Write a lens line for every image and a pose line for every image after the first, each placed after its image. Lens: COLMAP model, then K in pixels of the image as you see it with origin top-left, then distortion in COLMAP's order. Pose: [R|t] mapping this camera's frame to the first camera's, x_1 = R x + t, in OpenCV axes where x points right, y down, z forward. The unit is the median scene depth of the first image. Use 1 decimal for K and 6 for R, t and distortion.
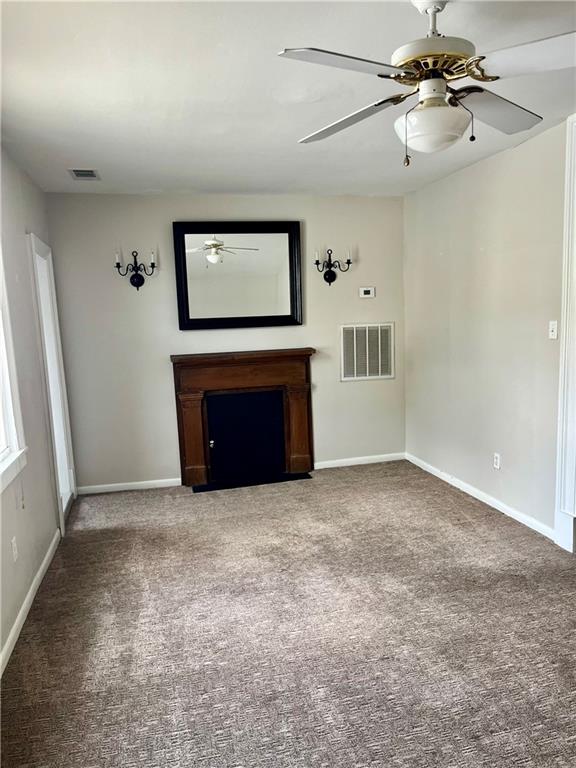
lens RADIAL K [[583.7, 0, 284.6], [0, 583.7, 388.1], [0, 0, 1]] dist [0.016863, -0.002738]
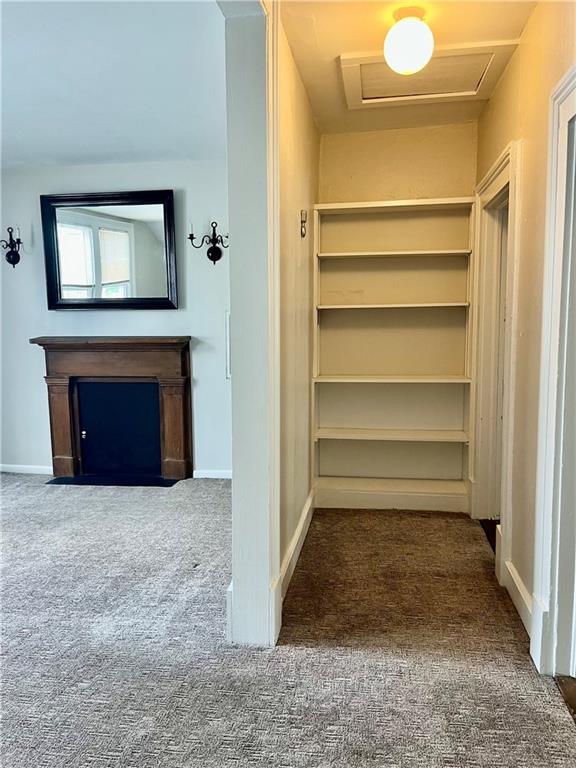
lens RADIAL K [[583.7, 0, 287.8], [0, 583.7, 381.0], [0, 0, 1]] dist [0.016863, -0.002738]
pose [[0.922067, 0.073071, -0.380070, 0.529933], [-0.077776, 0.996966, 0.002987, -0.017710], [0.379135, 0.026806, 0.924953, 0.266332]]
